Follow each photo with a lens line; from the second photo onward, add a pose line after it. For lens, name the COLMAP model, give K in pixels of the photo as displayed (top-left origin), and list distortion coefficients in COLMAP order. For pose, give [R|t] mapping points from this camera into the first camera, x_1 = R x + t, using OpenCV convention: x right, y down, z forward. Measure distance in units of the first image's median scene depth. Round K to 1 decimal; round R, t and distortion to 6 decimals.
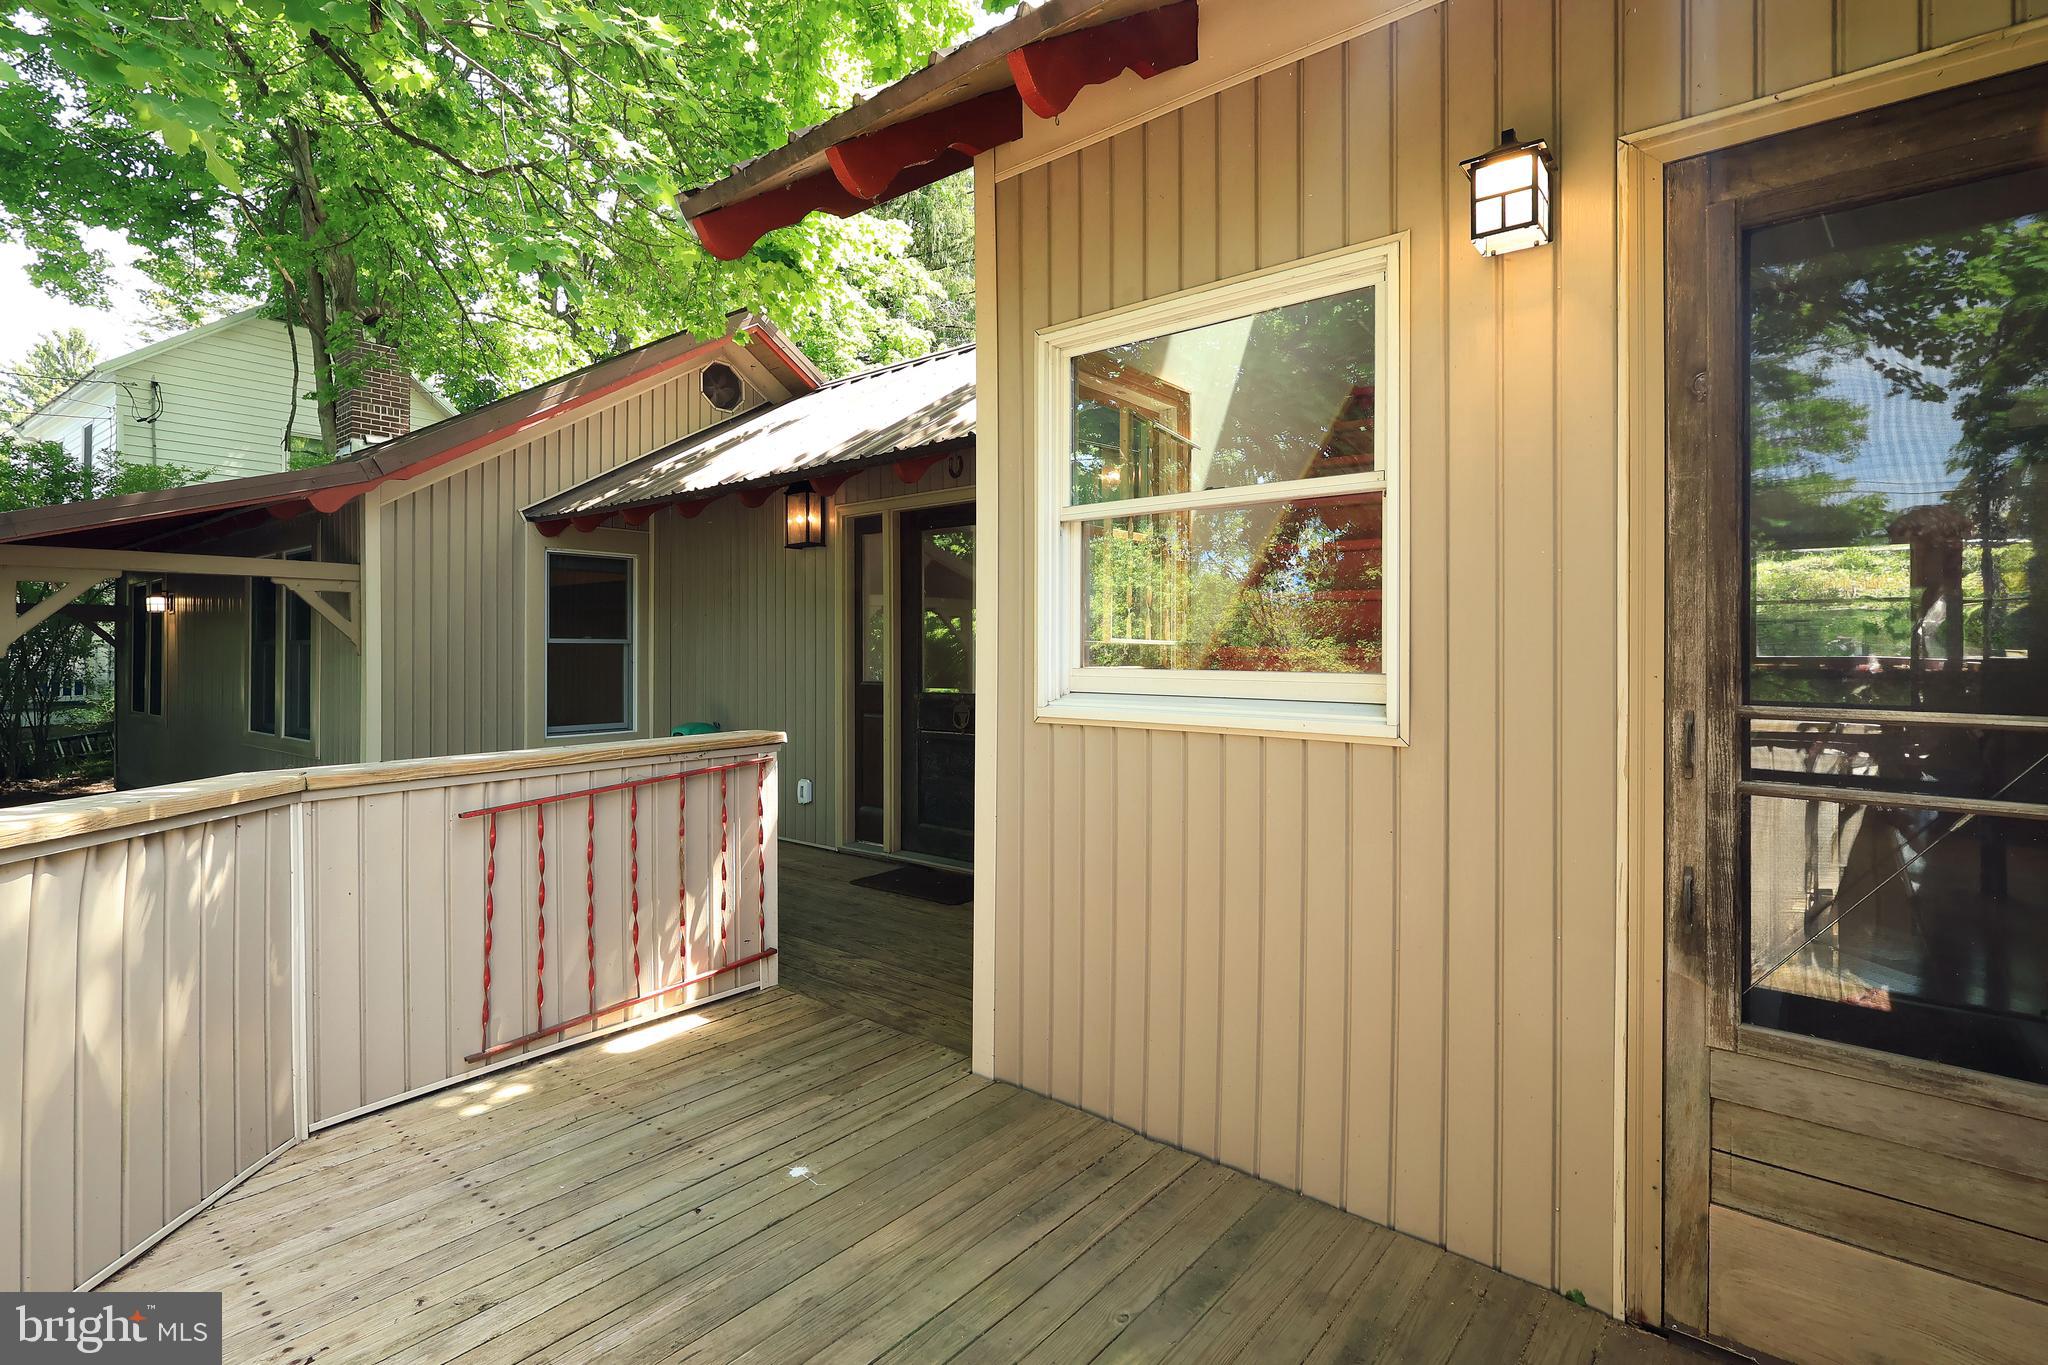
lens RADIAL K [[981.6, 0, 1012.0], [0, 981.6, 646.4], [0, 0, 1]] dist [-0.004152, 0.001749]
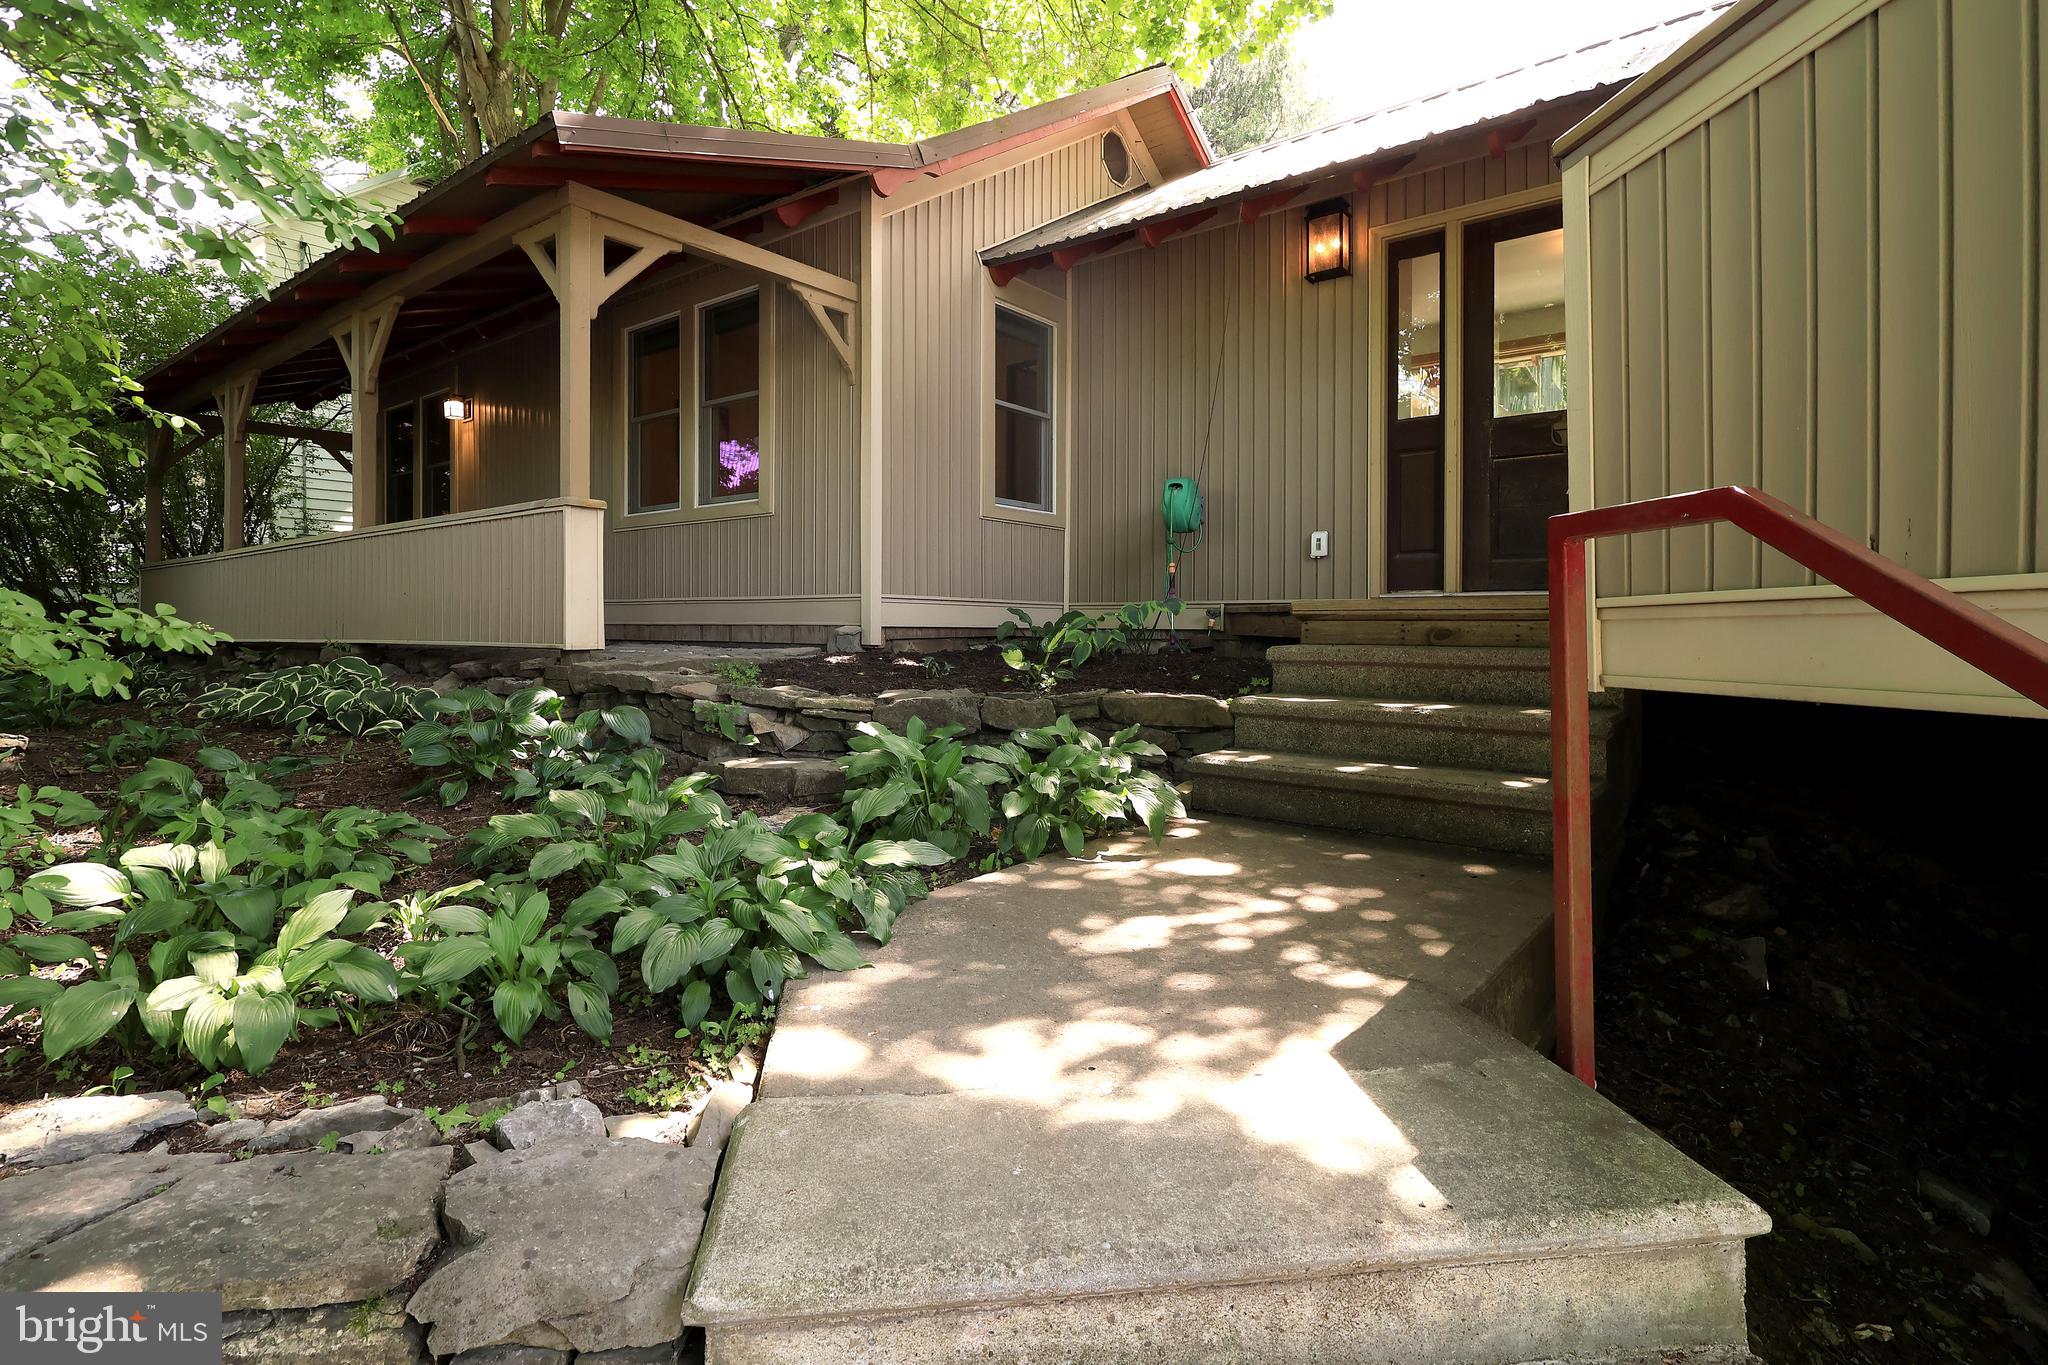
lens RADIAL K [[981.6, 0, 1030.0], [0, 981.6, 632.7], [0, 0, 1]] dist [-0.004152, 0.001749]
pose [[0.999494, -0.000854, 0.031794, -0.471941], [0.000170, 0.999768, 0.021518, 0.192355], [-0.031805, -0.021501, 0.999263, 0.074682]]
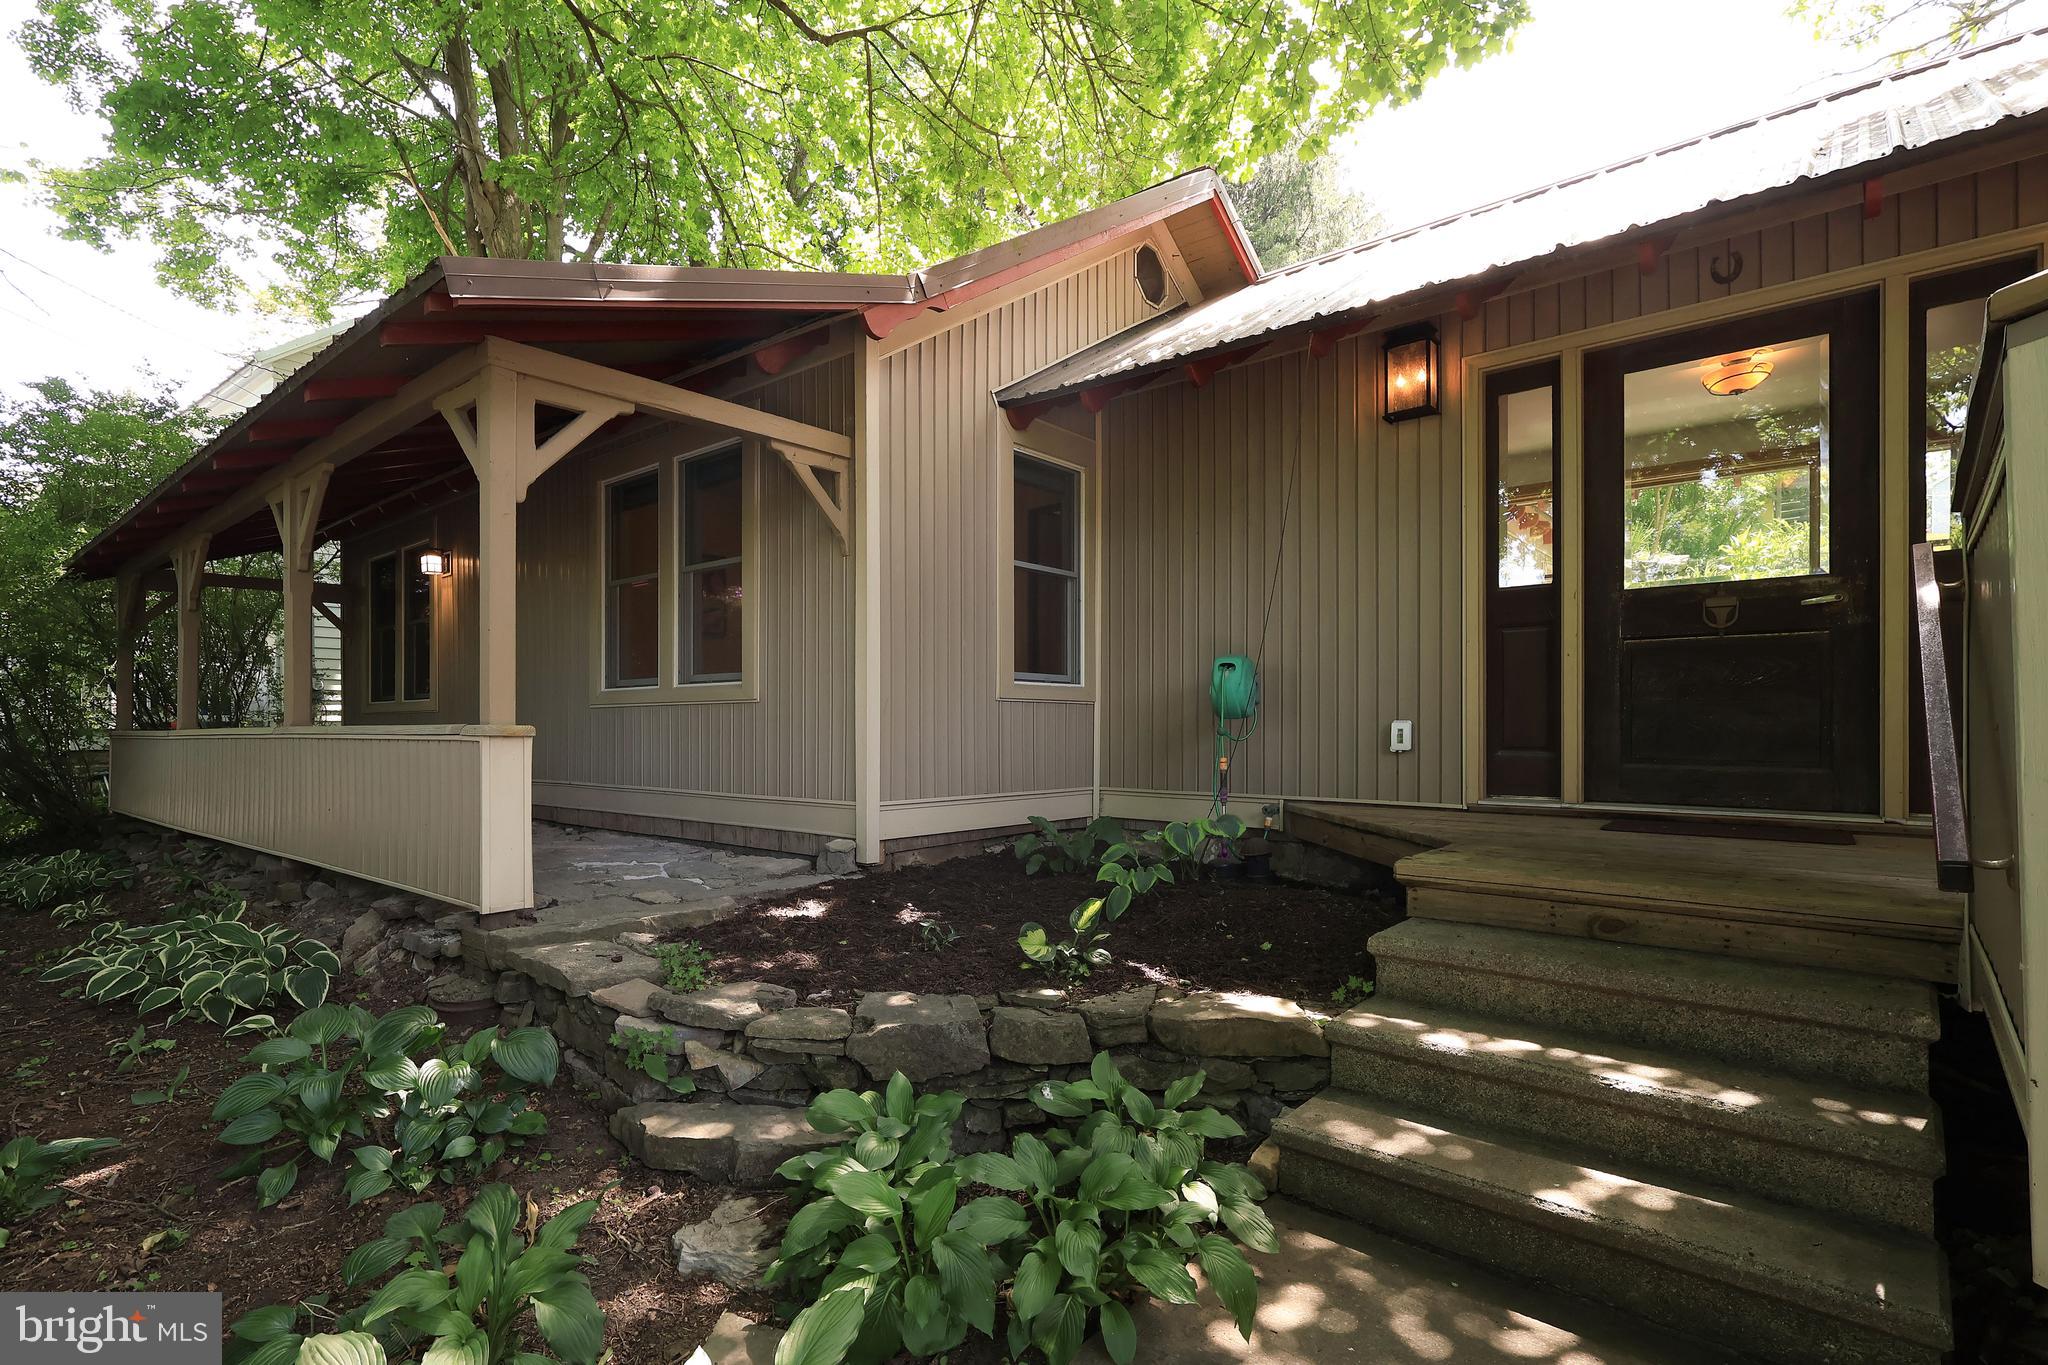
lens RADIAL K [[981.6, 0, 1004.7], [0, 981.6, 731.8], [0, 0, 1]] dist [-0.004152, 0.001749]
pose [[0.999801, -0.003721, -0.019574, -0.467545], [0.004032, 0.999865, 0.015915, 0.119674], [0.019512, -0.015990, 0.999682, 0.200941]]
